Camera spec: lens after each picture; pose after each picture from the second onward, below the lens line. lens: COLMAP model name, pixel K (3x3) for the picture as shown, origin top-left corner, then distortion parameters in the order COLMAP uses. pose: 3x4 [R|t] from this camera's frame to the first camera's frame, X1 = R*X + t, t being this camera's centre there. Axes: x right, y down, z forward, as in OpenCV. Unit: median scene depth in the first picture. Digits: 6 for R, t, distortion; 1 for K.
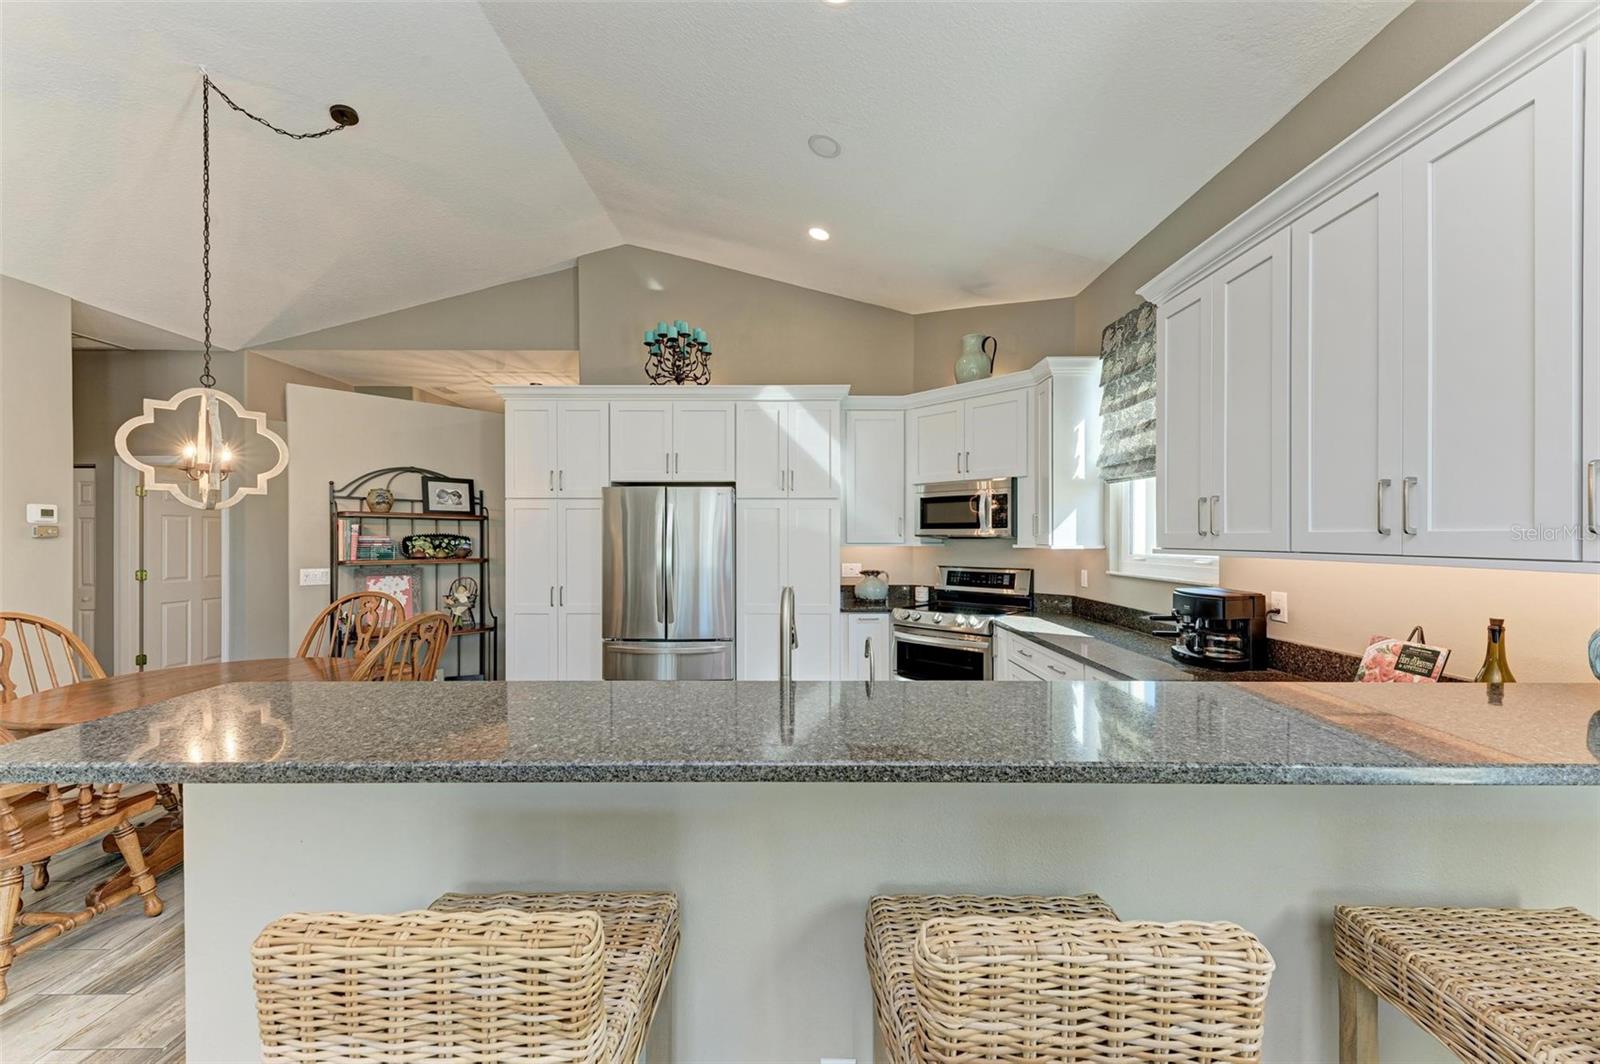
lens RADIAL K [[584.7, 0, 797.0], [0, 584.7, 538.4], [0, 0, 1]] dist [0.002674, -0.000122]
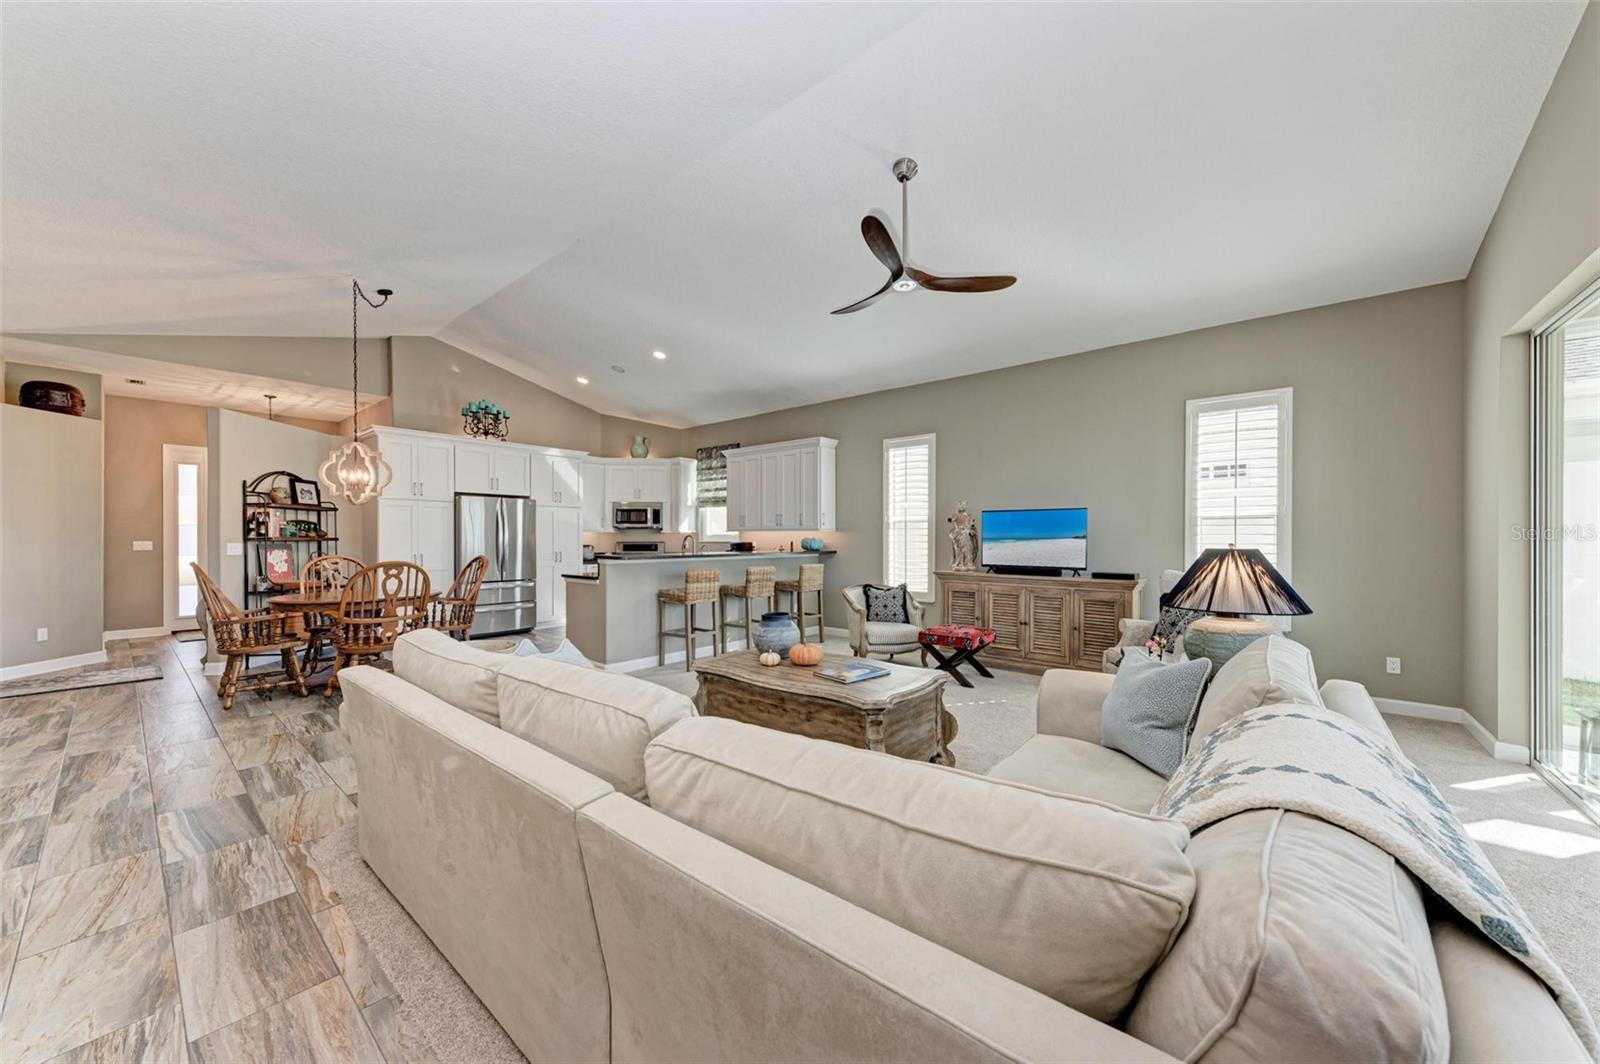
lens RADIAL K [[566.3, 0, 802.7], [0, 566.3, 539.7], [0, 0, 1]] dist [0.005895, -0.000232]
pose [[0.640968, -0.000223, 0.767567, -0.994149], [0.000527, 1.000000, -0.000149, 0.044602], [-0.767567, 0.000501, 0.640968, -0.877553]]
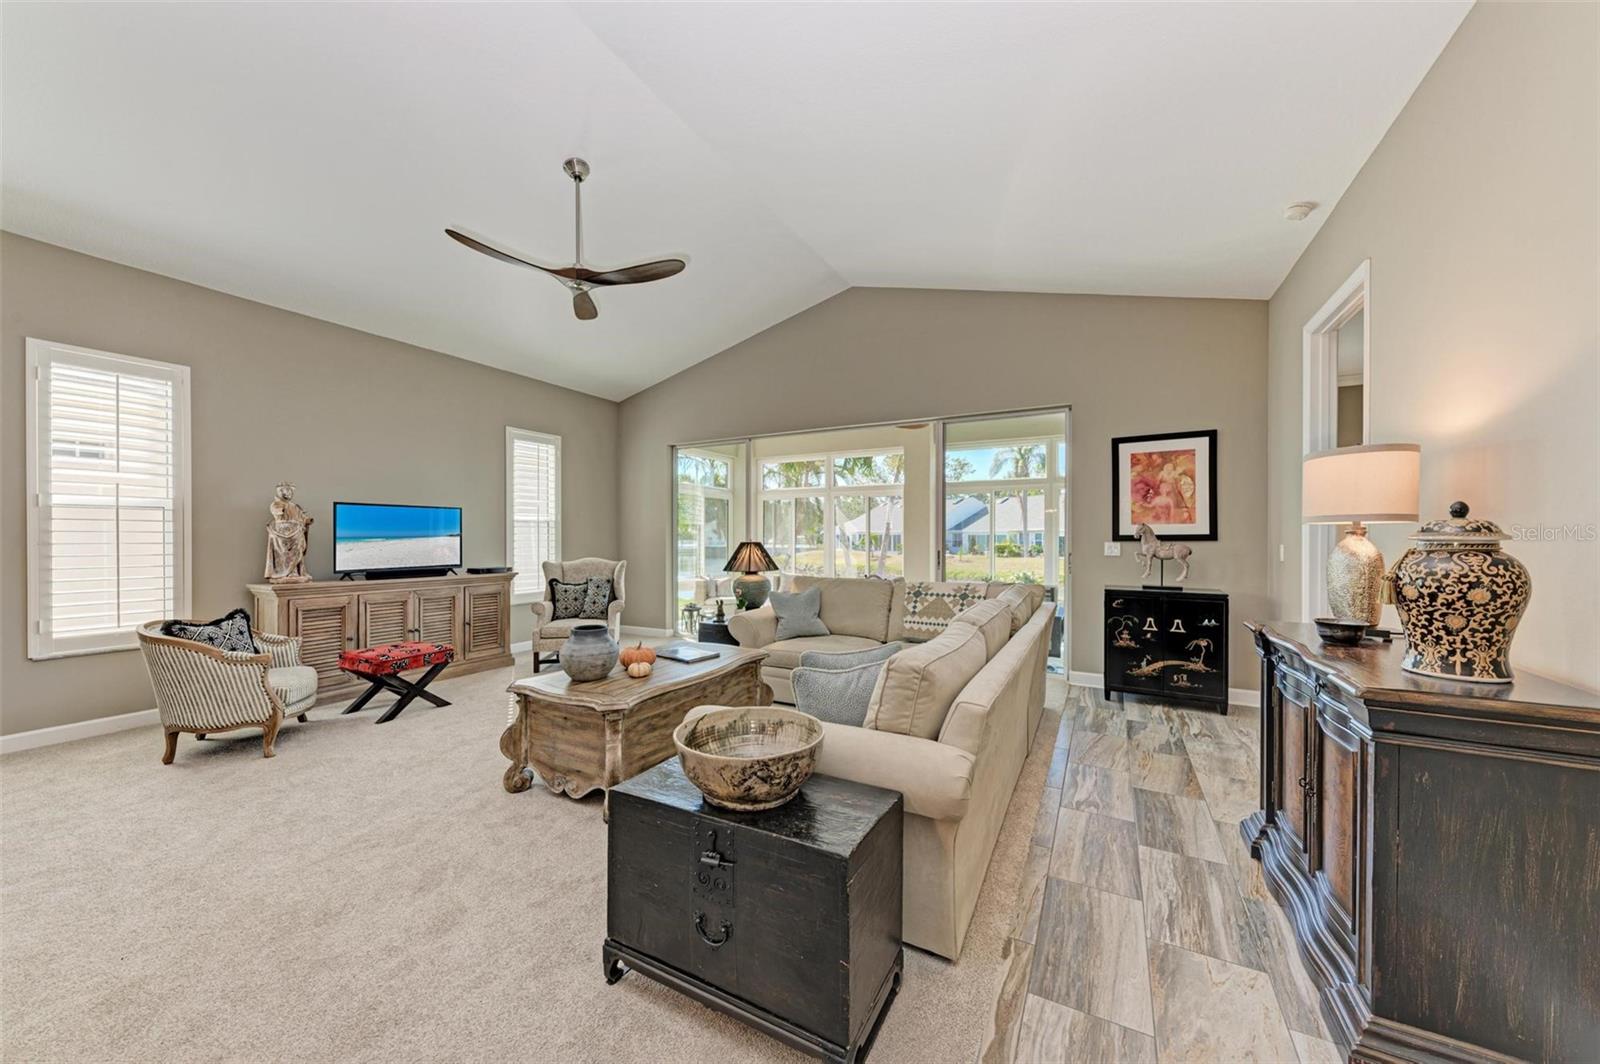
lens RADIAL K [[566.3, 0, 802.7], [0, 566.3, 539.7], [0, 0, 1]] dist [0.005895, -0.000232]
pose [[-0.880580, -0.001452, 0.473895, -0.941315], [0.002330, 0.999970, 0.007393, 0.040326], [-0.473891, 0.007614, -0.880550, 0.226042]]
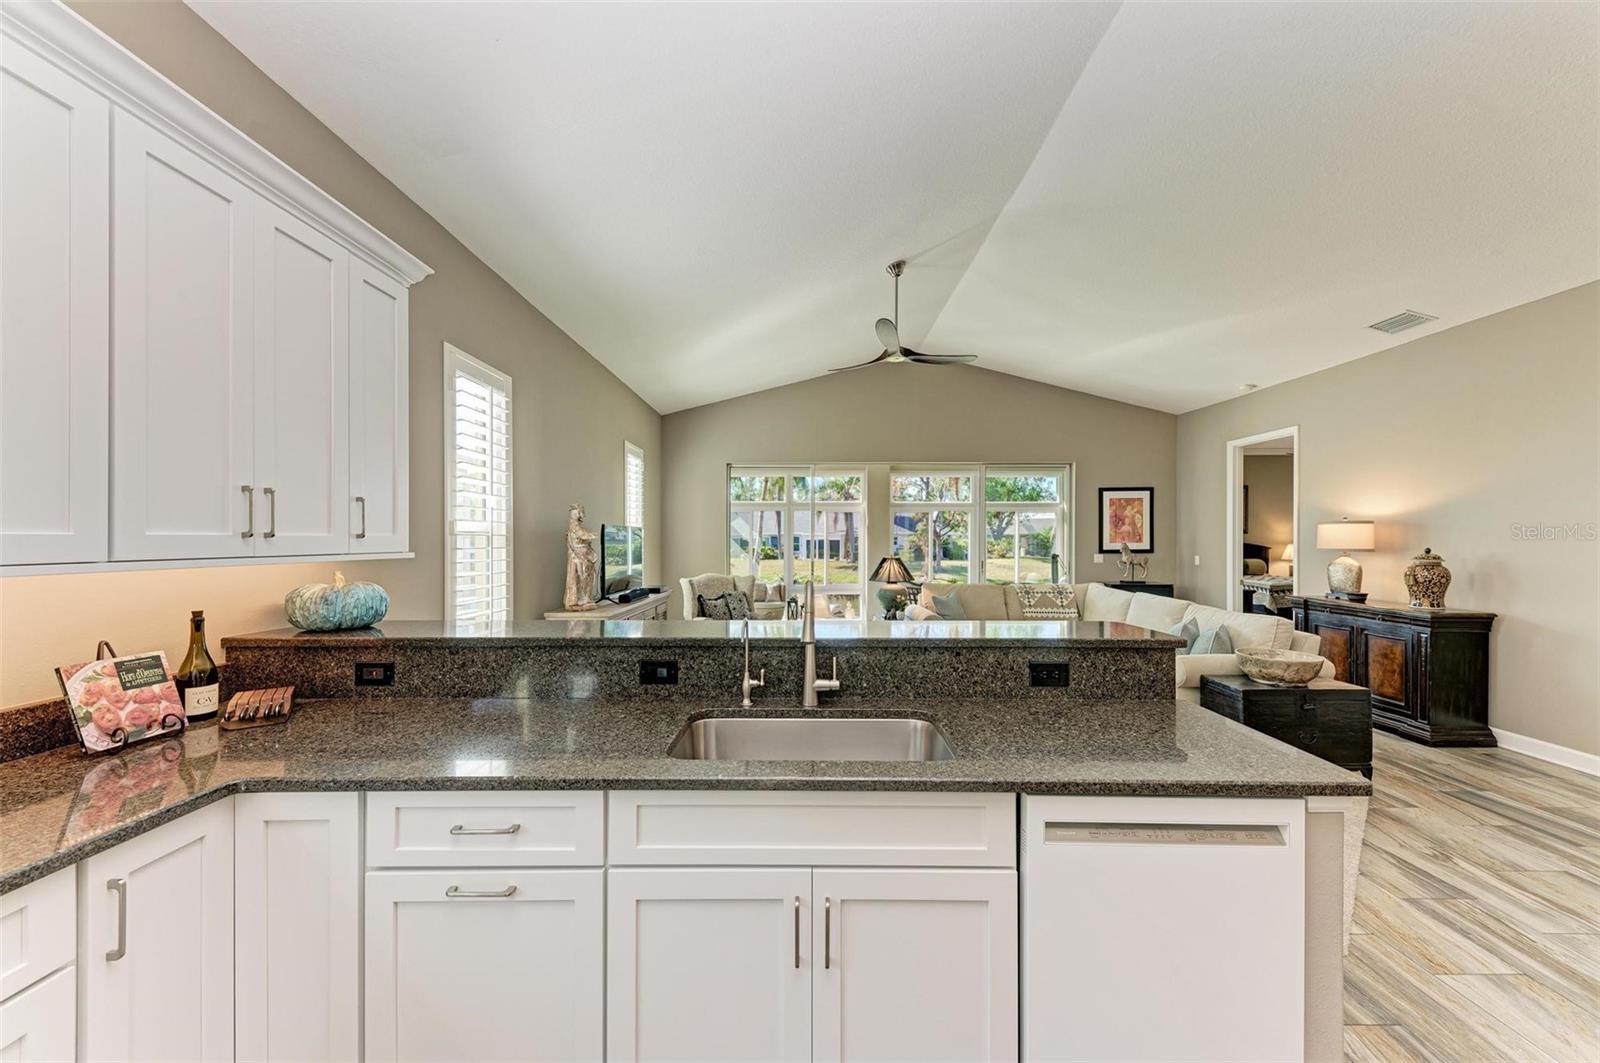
lens RADIAL K [[581.7, 0, 803.1], [0, 581.7, 538.9], [0, 0, 1]] dist [0.005835, -0.000234]
pose [[-0.999943, 0.001273, 0.010561, -0.005116], [0.001318, 0.999990, 0.004237, -0.003243], [-0.010555, 0.004251, -0.999935, 0.784783]]
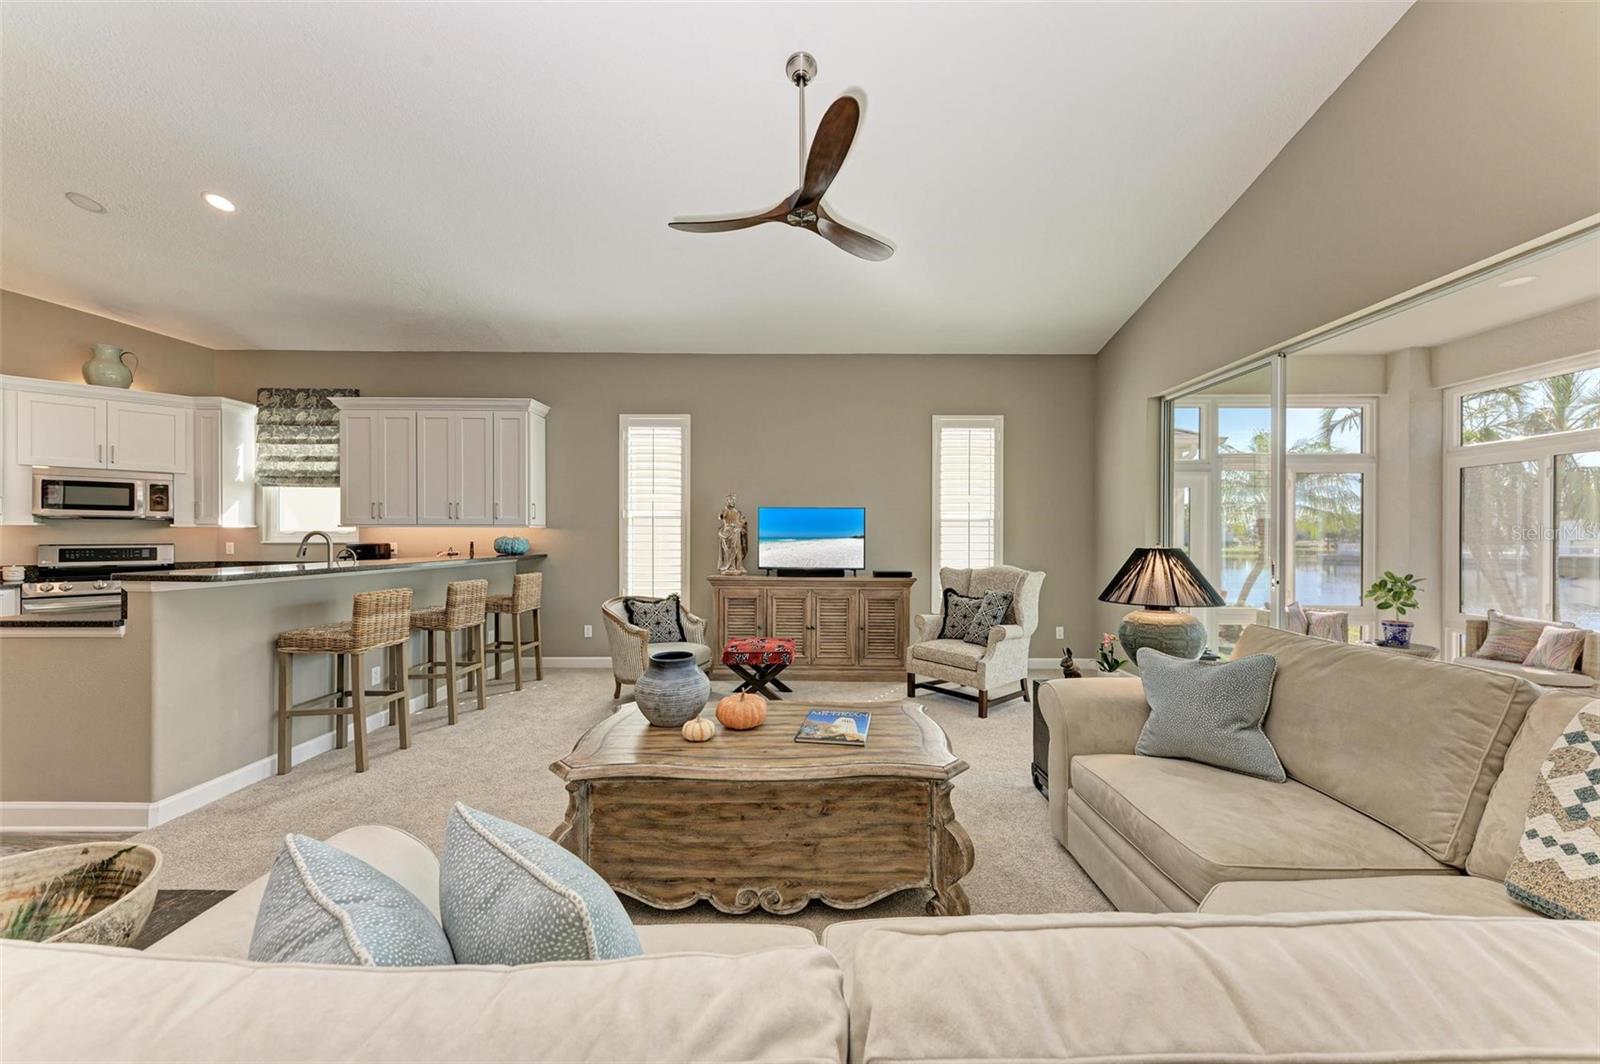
lens RADIAL K [[581.7, 0, 803.1], [0, 581.7, 539.4], [0, 0, 1]] dist [0.005835, -0.000234]
pose [[0.003263, -0.002745, 0.999991, -0.928450], [0.000662, 0.999996, 0.002743, 0.041326], [-0.999994, 0.000653, 0.003265, -0.419243]]
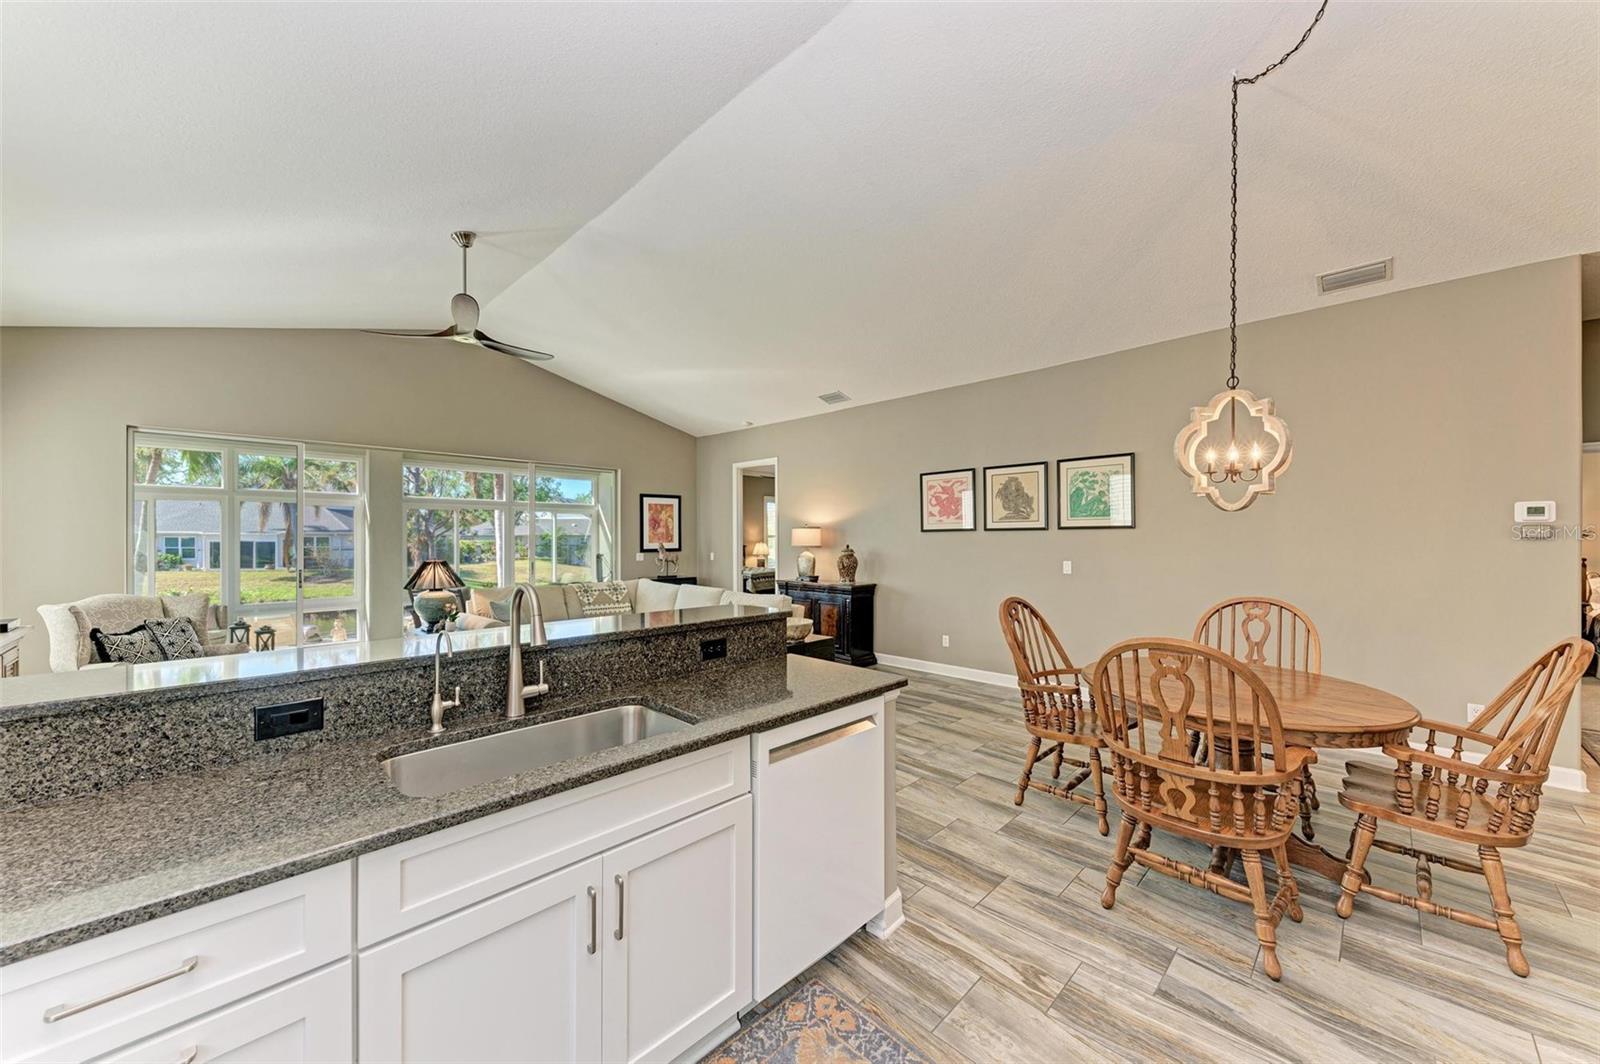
lens RADIAL K [[584.7, 0, 797.0], [0, 584.7, 538.4], [0, 0, 1]] dist [0.002674, -0.000122]
pose [[-0.705500, 0.002085, -0.708707, 0.156434], [0.000208, 0.999996, 0.002735, -0.003279], [0.708710, 0.001783, -0.705498, 0.782256]]
